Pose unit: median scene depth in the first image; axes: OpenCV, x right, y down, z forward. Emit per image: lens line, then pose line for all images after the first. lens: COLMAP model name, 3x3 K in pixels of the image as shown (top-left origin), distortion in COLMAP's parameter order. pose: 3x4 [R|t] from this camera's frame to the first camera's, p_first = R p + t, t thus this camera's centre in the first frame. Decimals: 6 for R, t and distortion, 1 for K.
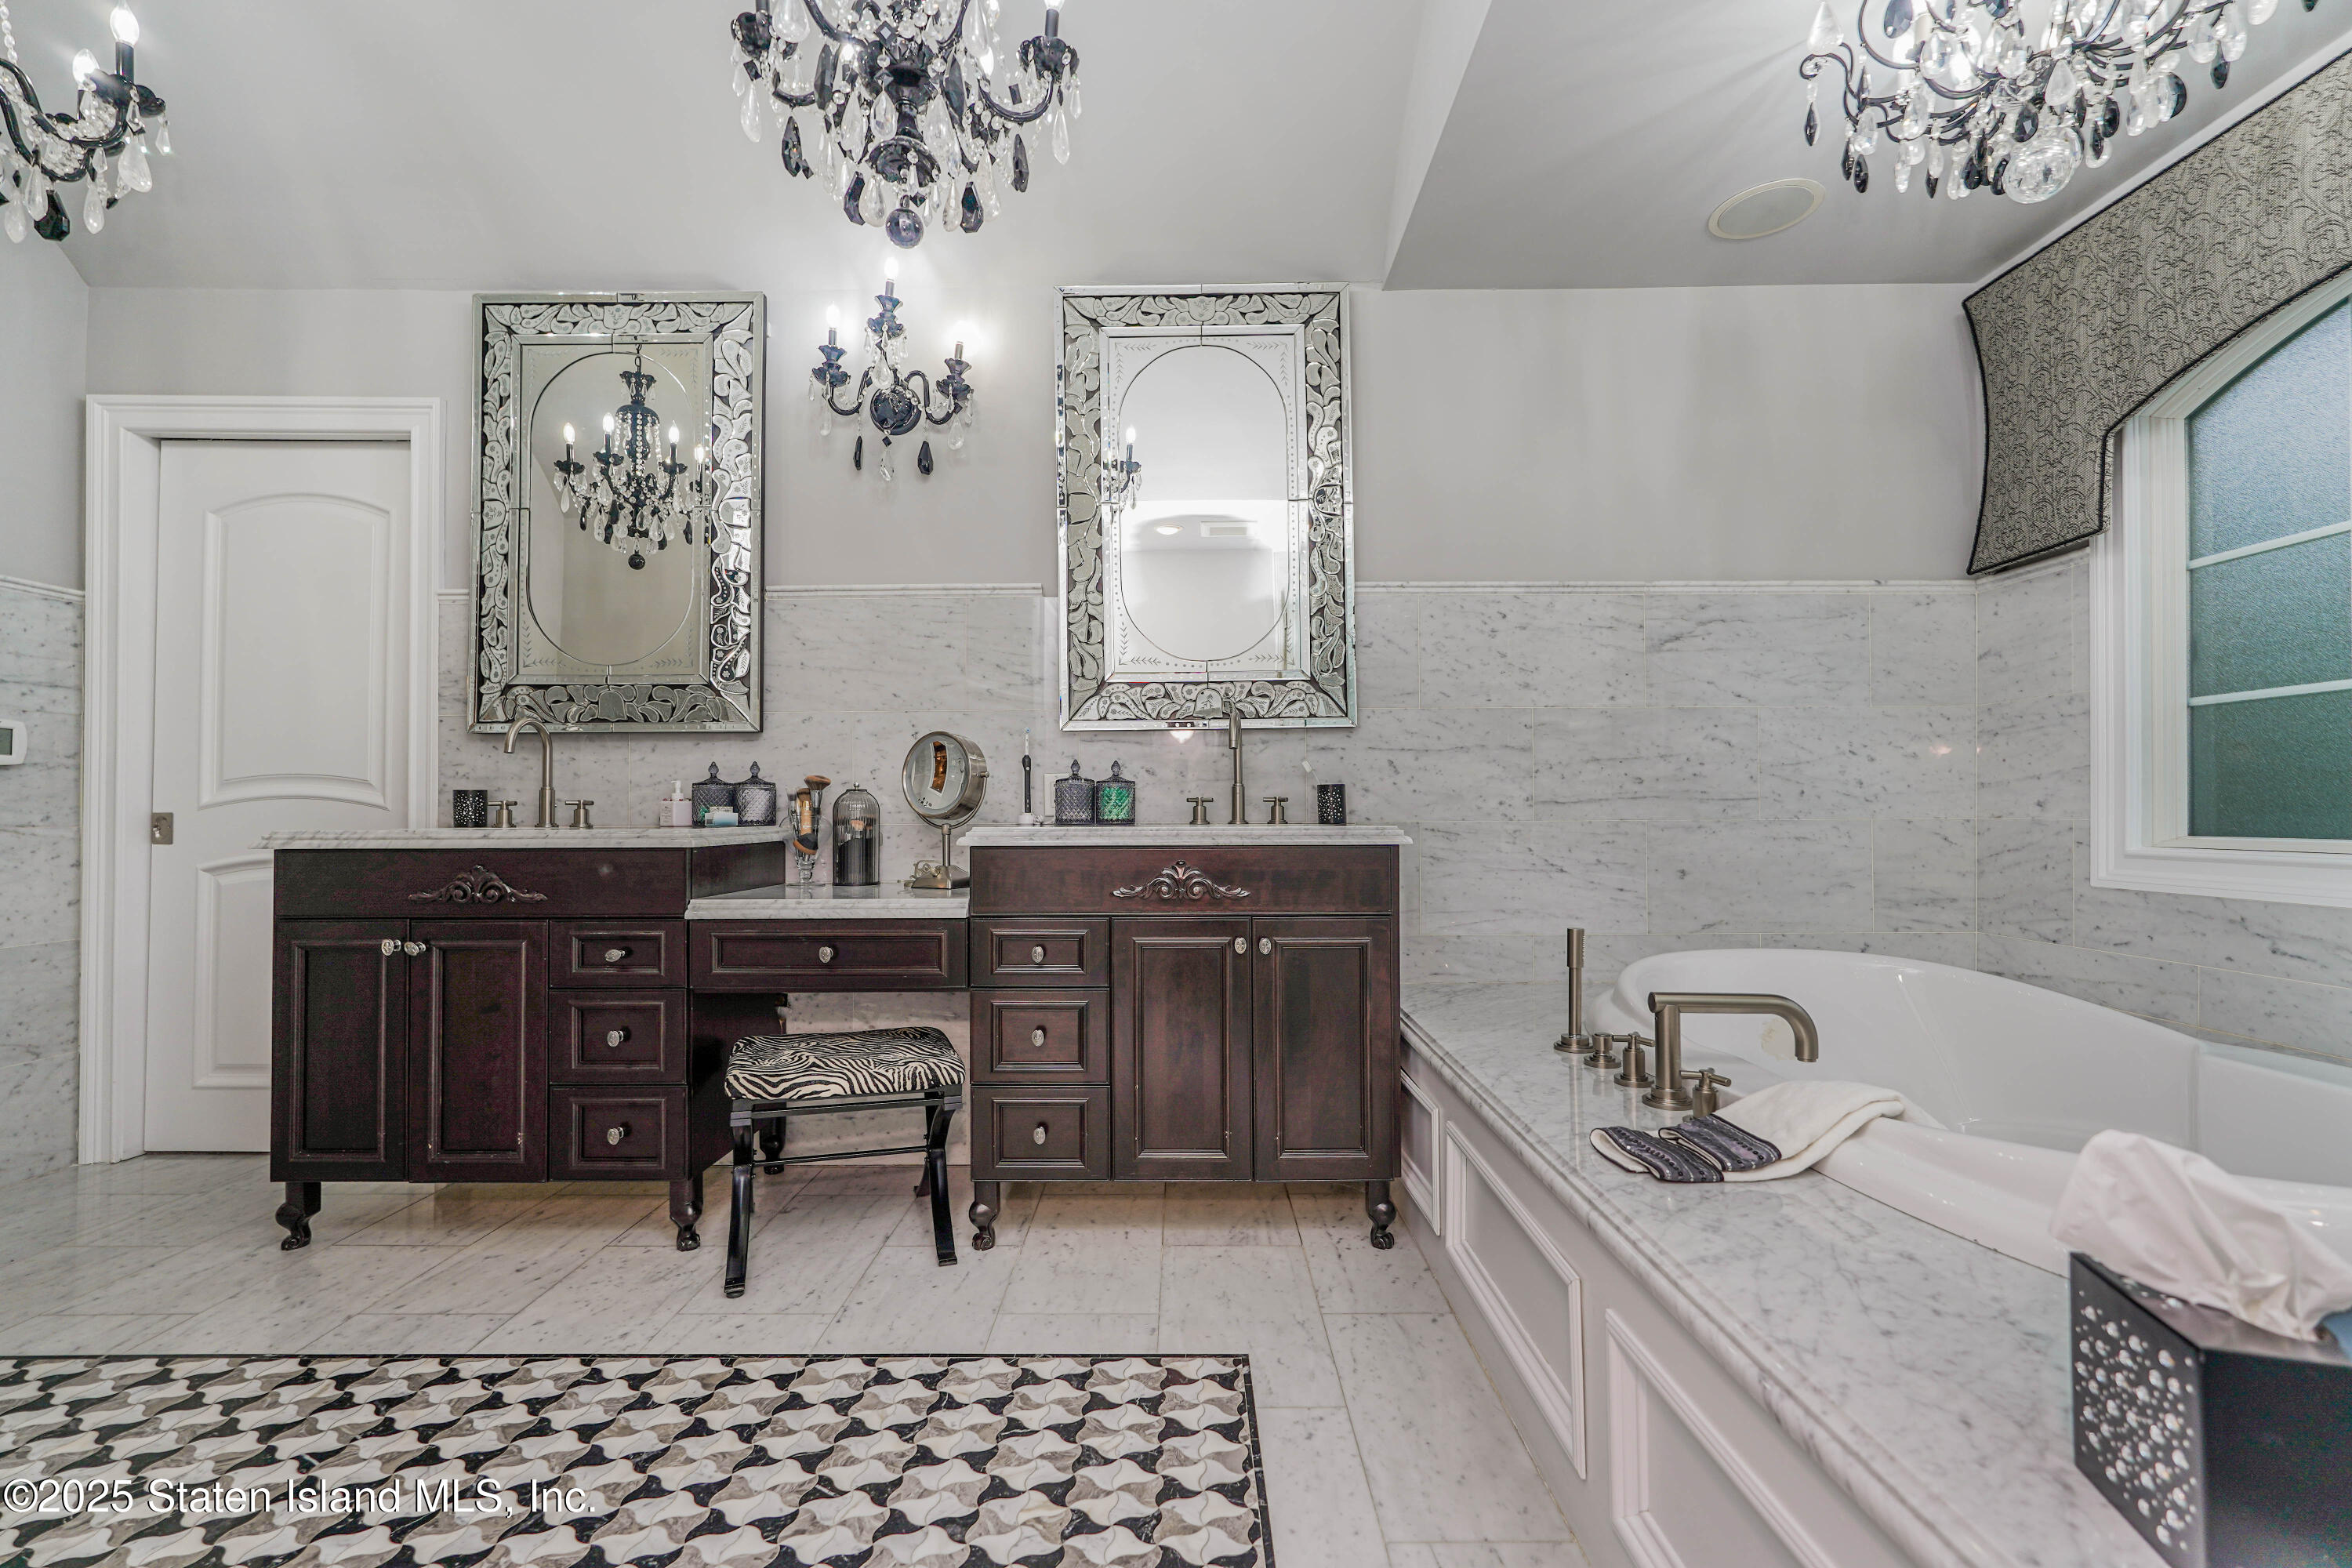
lens RADIAL K [[1036.6, 0, 1179.0], [0, 1036.6, 792.5], [0, 0, 1]] dist [-0.011399, 0.005593]
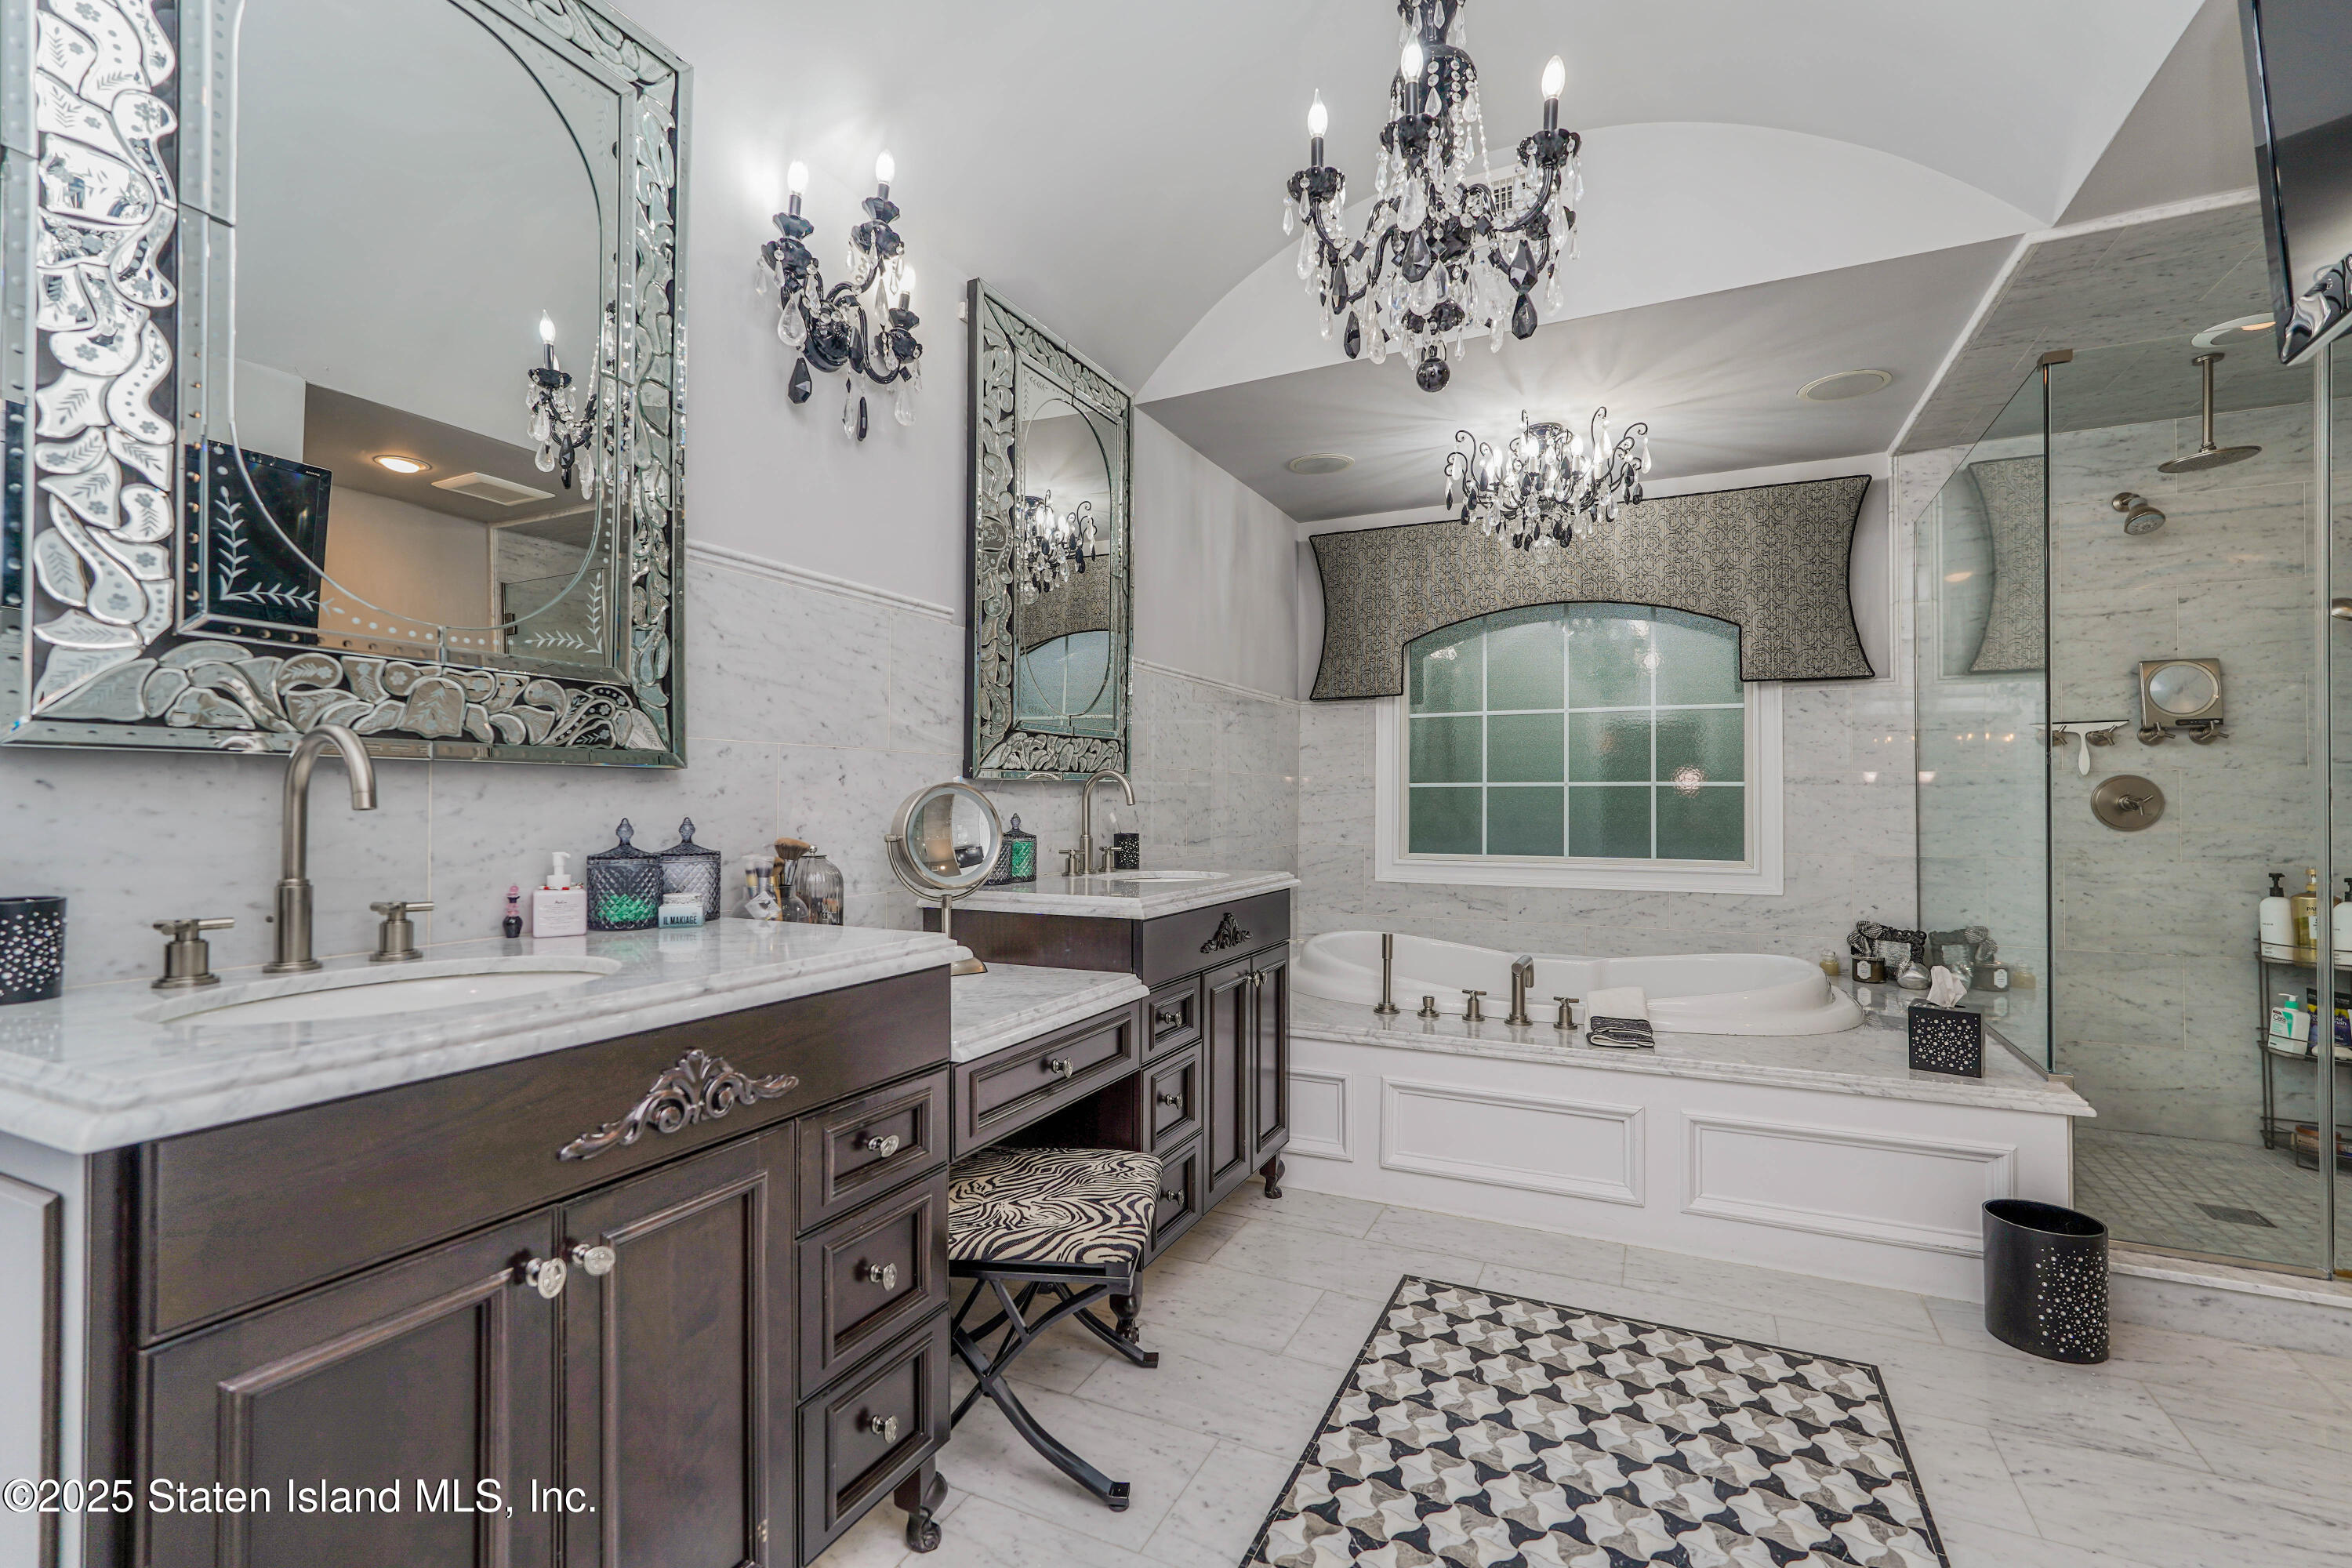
lens RADIAL K [[1036.6, 0, 1180.8], [0, 1036.6, 793.1], [0, 0, 1]] dist [-0.011399, 0.005593]
pose [[0.423642, 0.011376, 0.905758, -1.024240], [-0.019399, 0.999806, -0.003484, -0.058285], [-0.905622, -0.016094, 0.423781, 0.560351]]
